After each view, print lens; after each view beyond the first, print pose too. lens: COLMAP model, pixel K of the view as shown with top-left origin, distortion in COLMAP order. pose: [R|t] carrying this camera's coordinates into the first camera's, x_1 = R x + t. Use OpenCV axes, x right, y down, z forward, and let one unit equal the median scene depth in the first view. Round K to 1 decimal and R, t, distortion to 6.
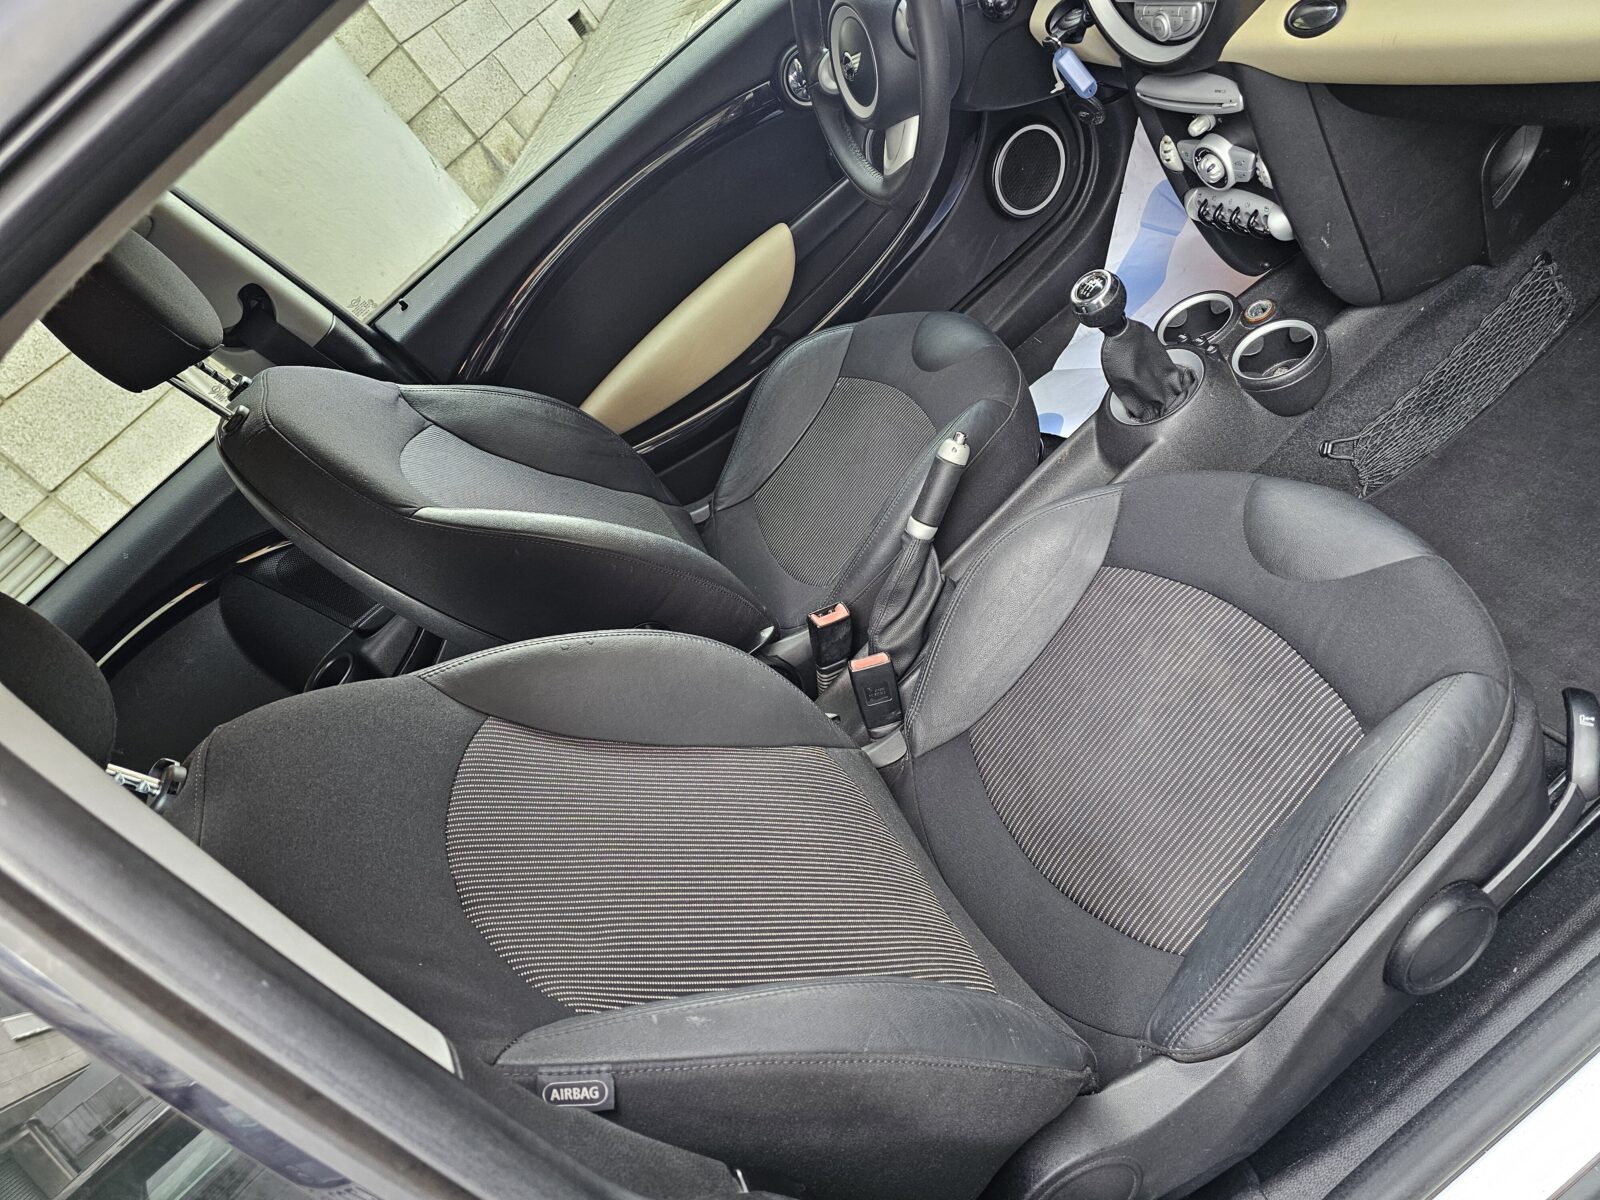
lens RADIAL K [[1094.7, 0, 800.0], [0, 1094.7, 600.0], [0, 0, 1]] dist [0.052952, -0.051101]
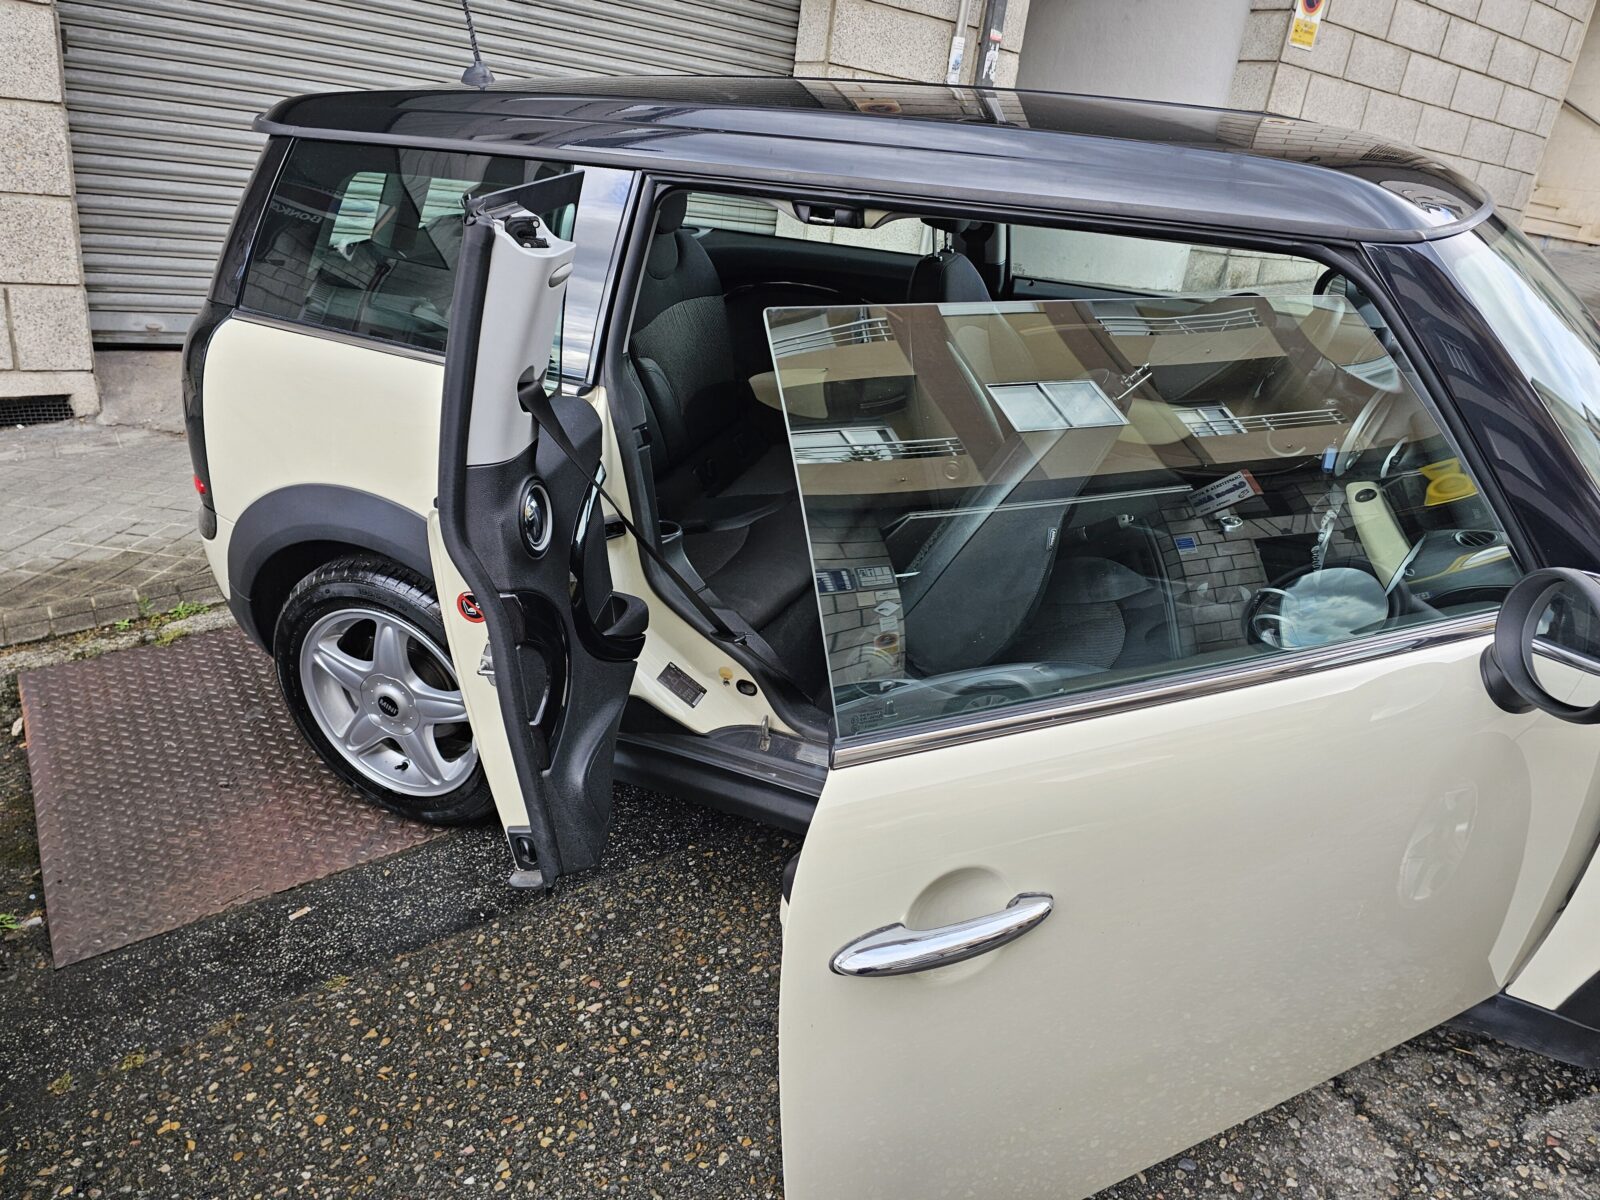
lens RADIAL K [[1094.7, 0, 800.0], [0, 1094.7, 600.0], [0, 0, 1]] dist [0.052952, -0.051101]
pose [[0.527379, 0.803863, -0.275092, 0.382999], [-0.812071, 0.572116, 0.114996, 0.147226], [0.249825, 0.162748, 0.954516, -0.802738]]
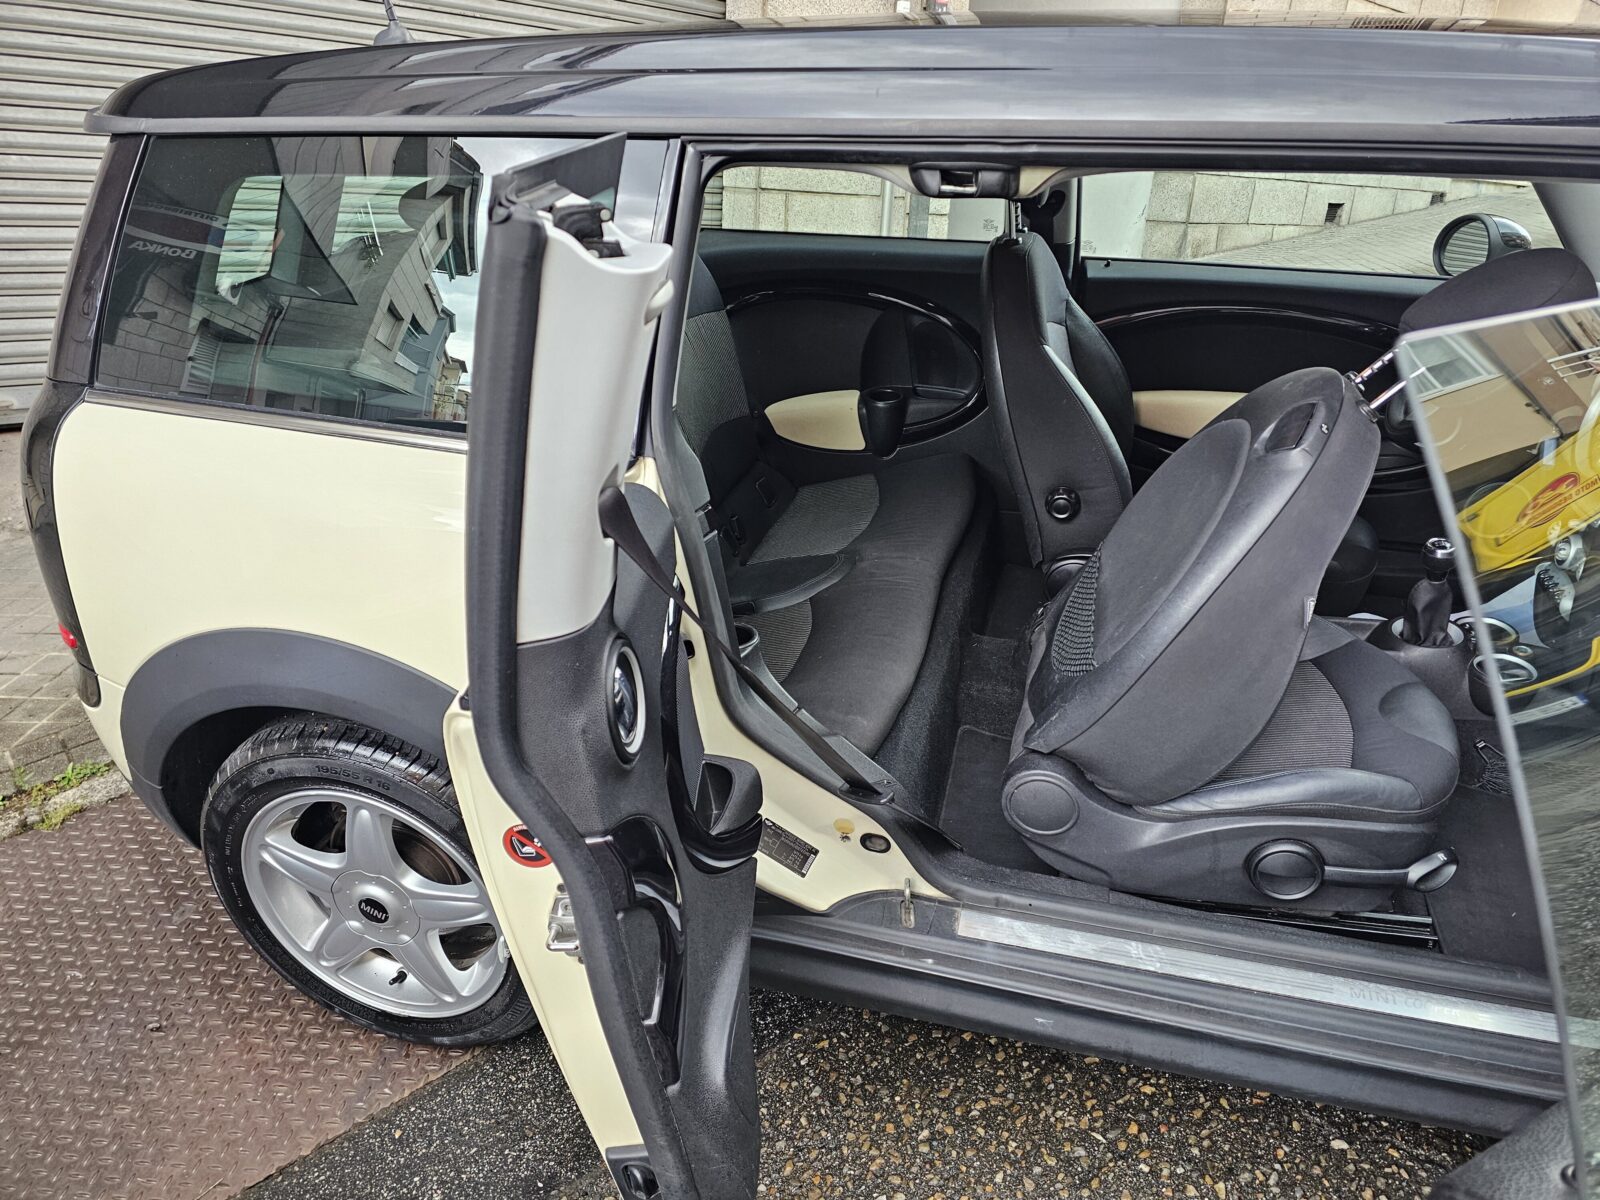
lens RADIAL K [[1086.6, 0, 823.9], [0, 1086.6, 631.6], [0, 0, 1]] dist [0.052493, -0.051991]
pose [[0.628529, 0.749708, -0.207096, 0.090433], [-0.755213, 0.651939, 0.068038, 0.262760], [0.186023, 0.113637, 0.975952, -0.502259]]
